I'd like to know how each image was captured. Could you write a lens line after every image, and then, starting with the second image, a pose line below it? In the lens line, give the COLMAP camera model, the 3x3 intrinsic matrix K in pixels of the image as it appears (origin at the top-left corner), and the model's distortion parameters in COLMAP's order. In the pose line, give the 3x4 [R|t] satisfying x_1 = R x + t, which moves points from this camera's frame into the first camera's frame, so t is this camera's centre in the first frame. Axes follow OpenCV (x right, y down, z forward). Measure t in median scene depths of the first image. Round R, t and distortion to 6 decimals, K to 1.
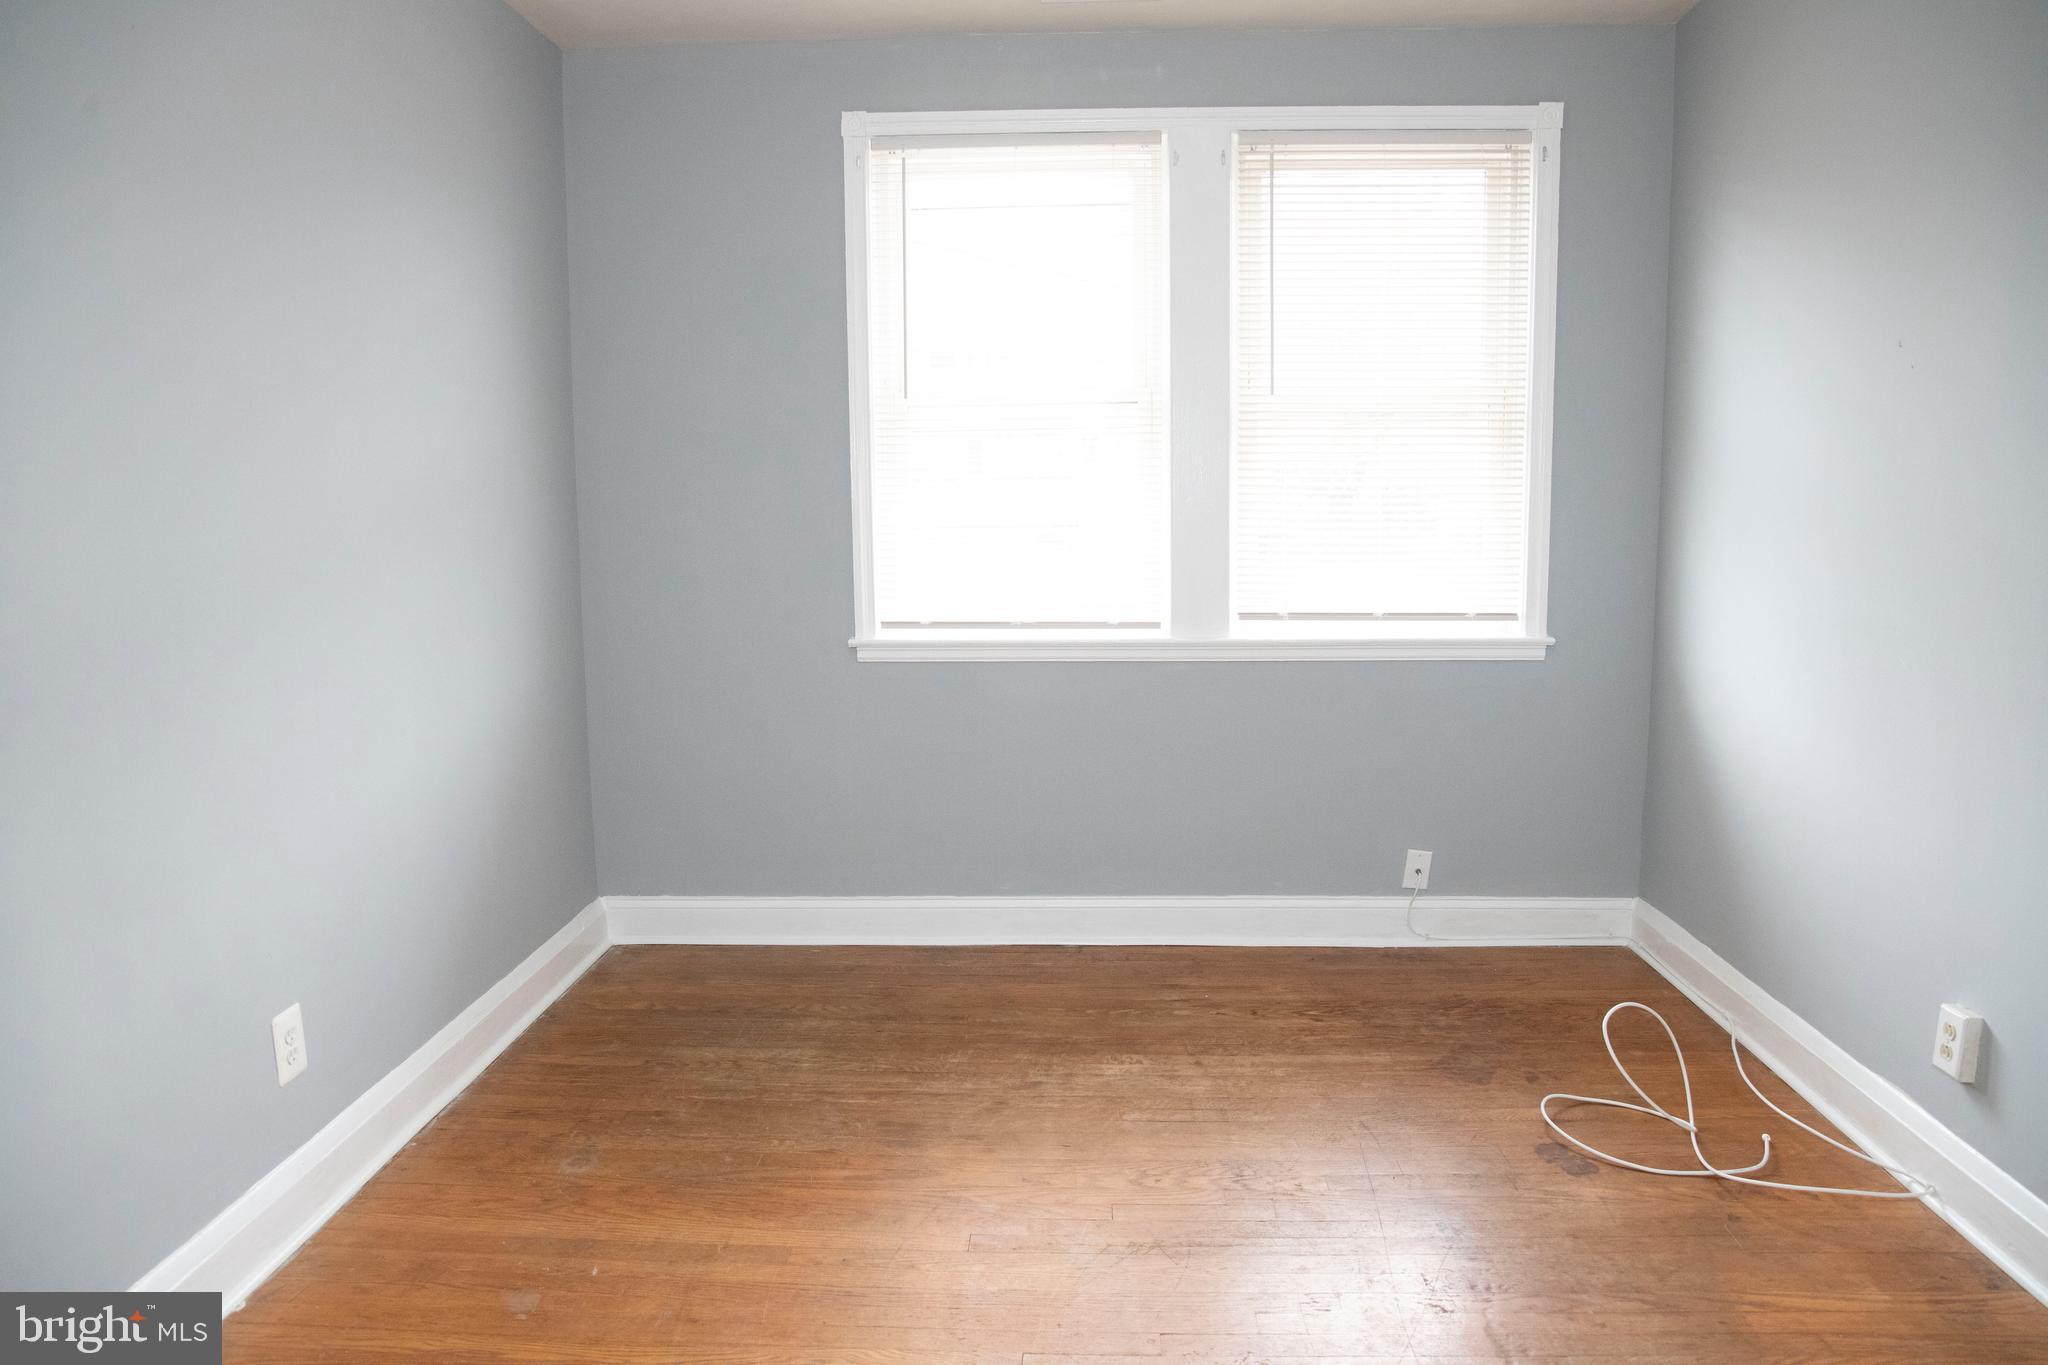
lens RADIAL K [[1398.7, 0, 1023.2], [0, 1398.7, 683.3], [0, 0, 1]] dist [-0.111978, 0.081495]
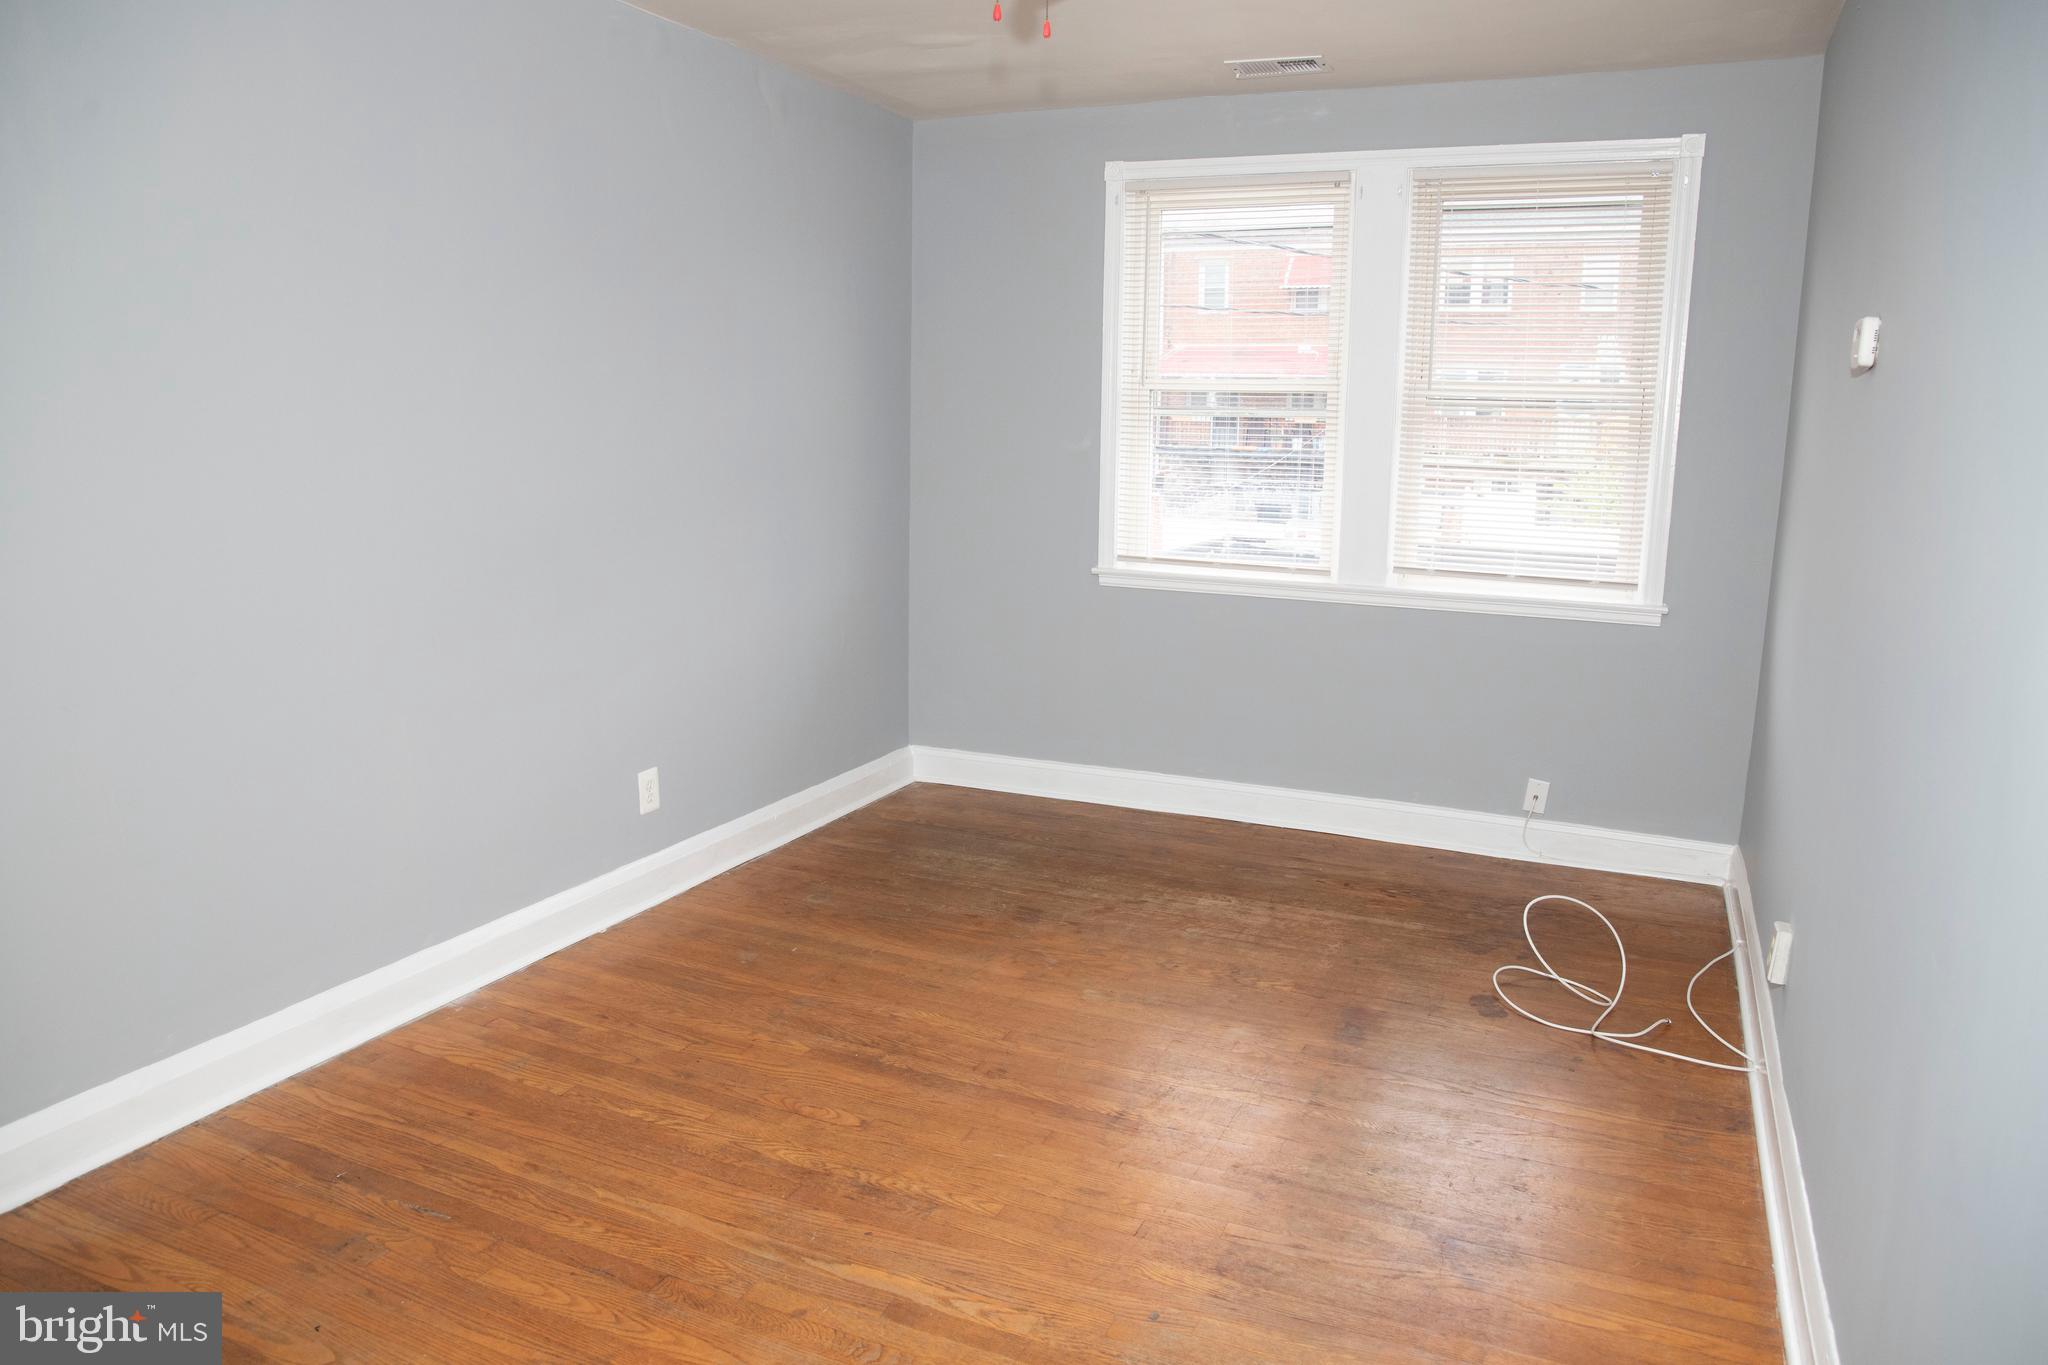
lens RADIAL K [[1398.7, 0, 1023.2], [0, 1398.7, 683.3], [0, 0, 1]] dist [-0.111978, 0.081495]
pose [[0.928775, 0.093703, -0.358604, 0.313351], [-0.075130, 0.995026, 0.065416, -0.004747], [0.362950, -0.033815, 0.931195, -0.262798]]
